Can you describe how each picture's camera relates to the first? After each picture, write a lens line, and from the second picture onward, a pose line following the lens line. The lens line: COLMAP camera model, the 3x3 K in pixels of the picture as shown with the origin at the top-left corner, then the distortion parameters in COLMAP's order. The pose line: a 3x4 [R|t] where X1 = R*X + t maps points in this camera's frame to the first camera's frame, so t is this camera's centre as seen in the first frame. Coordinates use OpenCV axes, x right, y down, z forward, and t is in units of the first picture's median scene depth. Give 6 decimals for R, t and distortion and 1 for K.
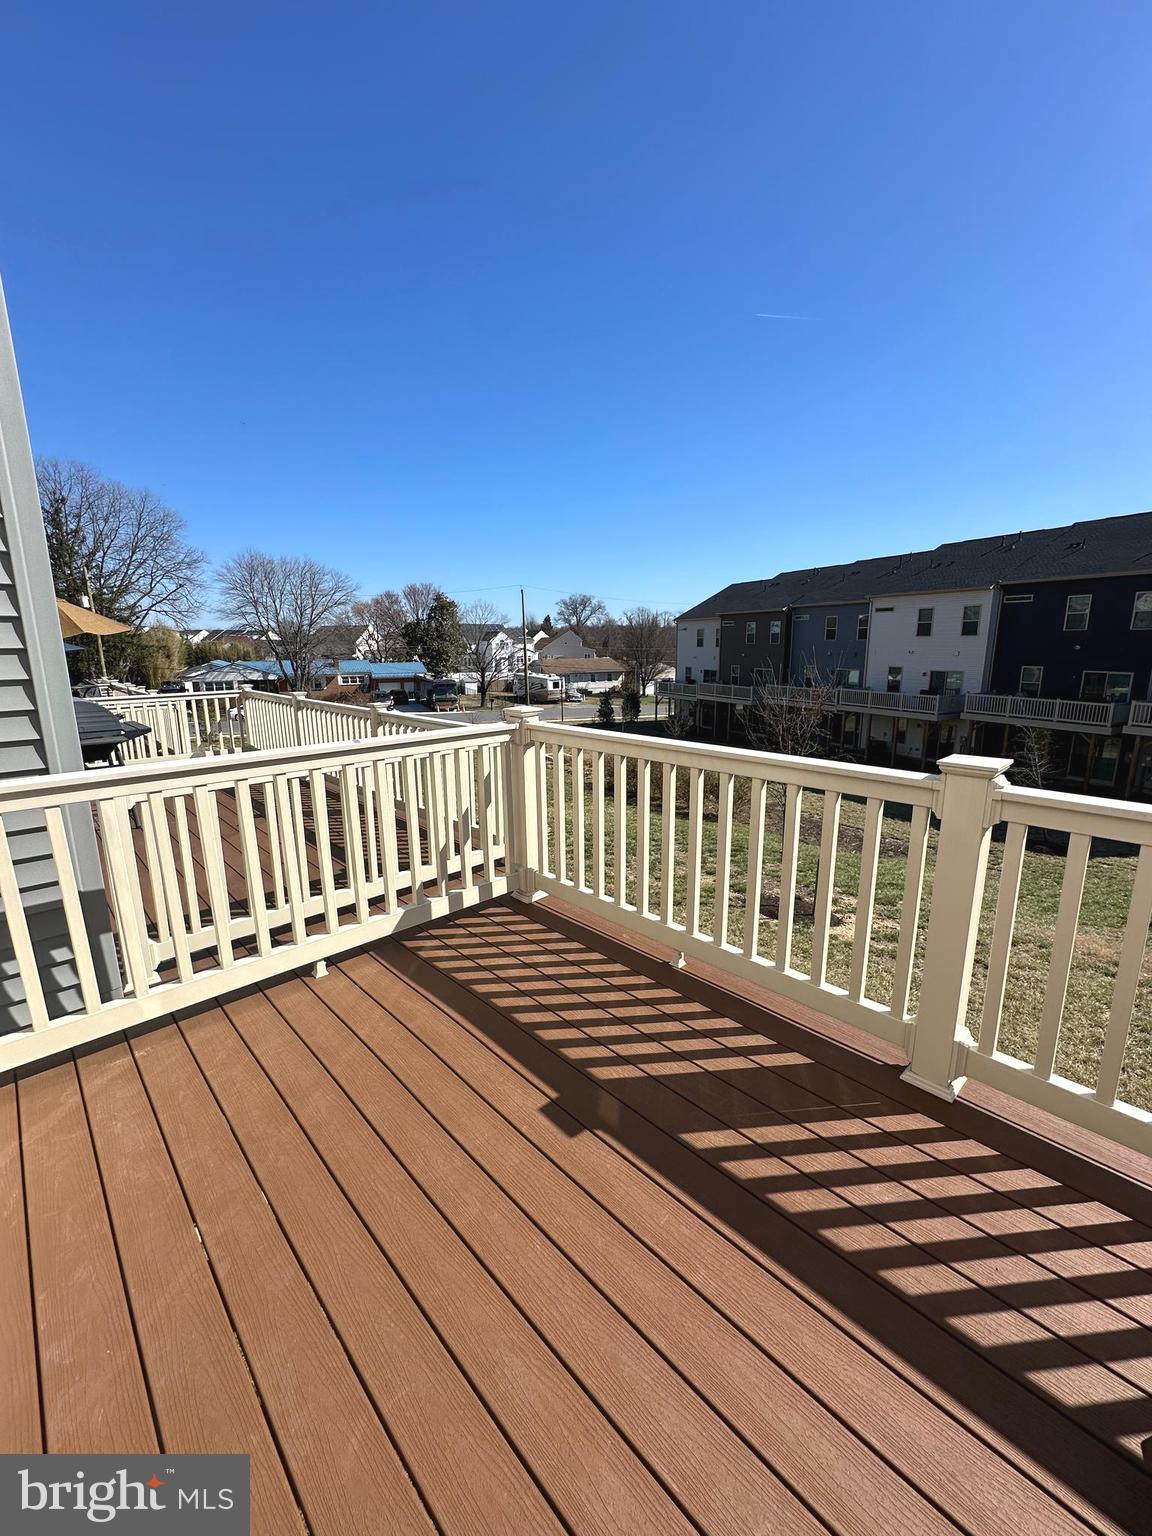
lens RADIAL K [[608.3, 0, 578.5], [0, 608.3, 774.7], [0, 0, 1]] dist [-0.002012, -0.000200]
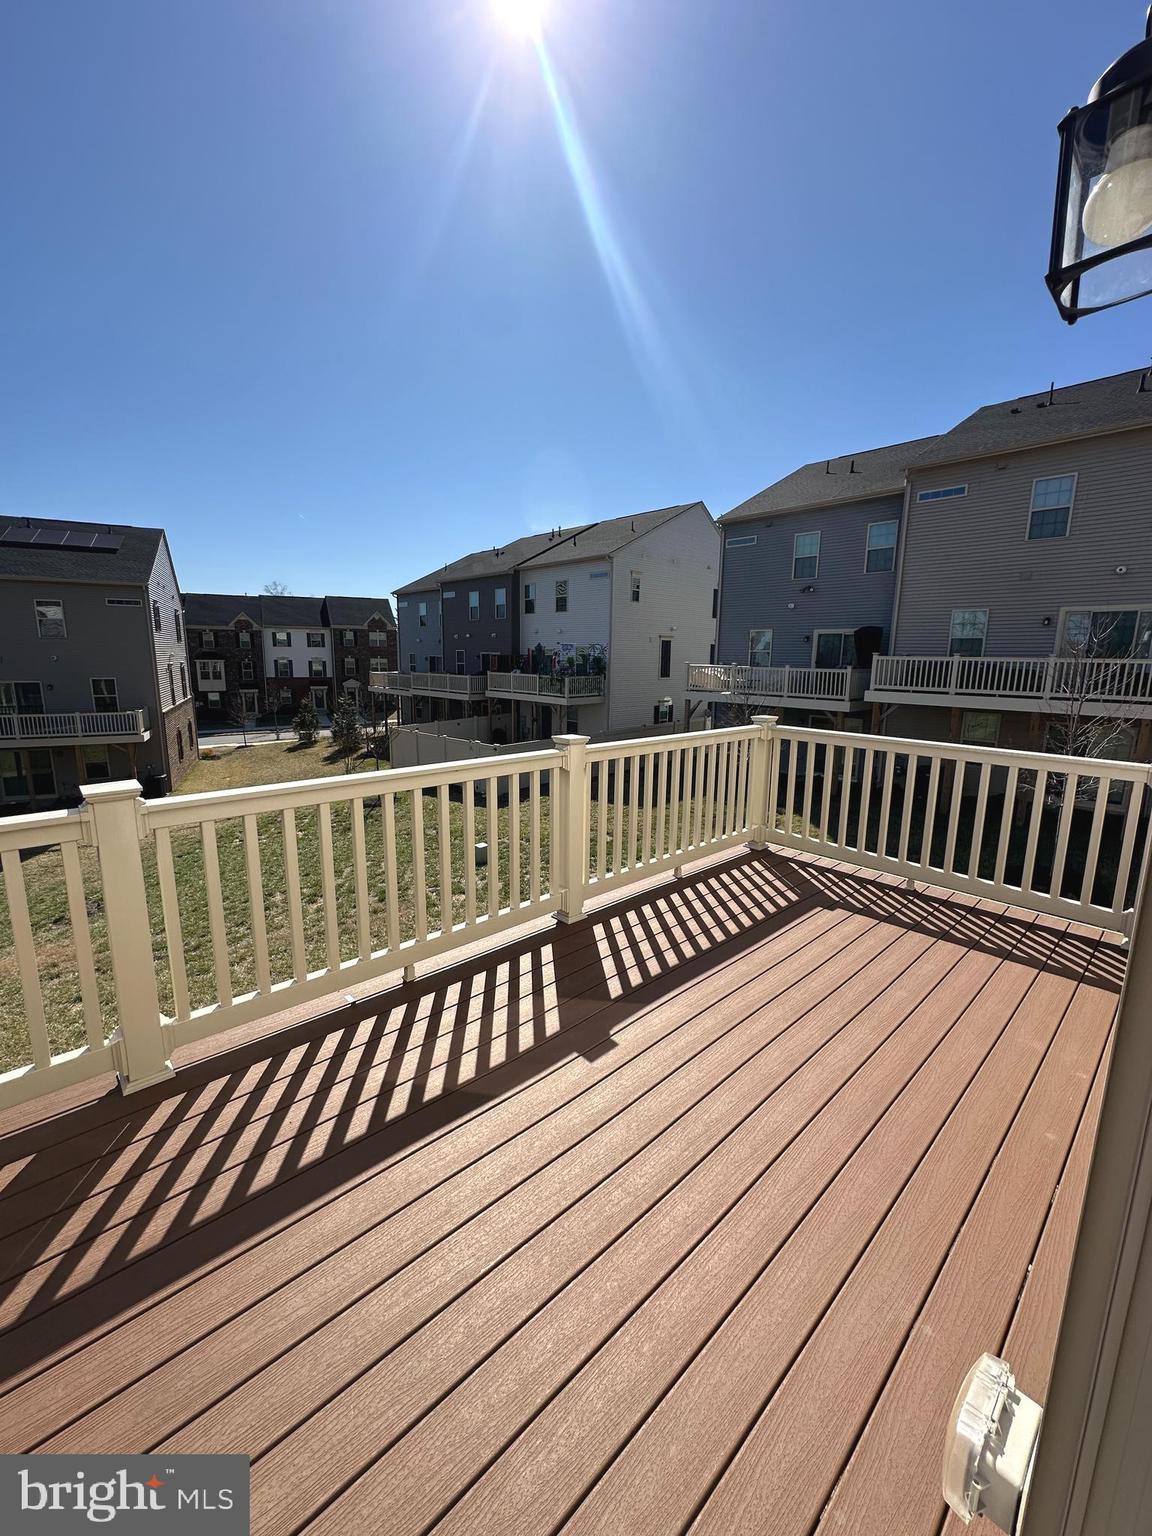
lens RADIAL K [[608.3, 0, 576.6], [0, 608.3, 769.1], [0, 0, 1]] dist [-0.002012, -0.000200]
pose [[0.000236, -0.168029, 0.985782, -0.458715], [0.190982, 0.967645, 0.164892, -0.077306], [-0.981594, 0.188227, 0.032319, 0.106585]]
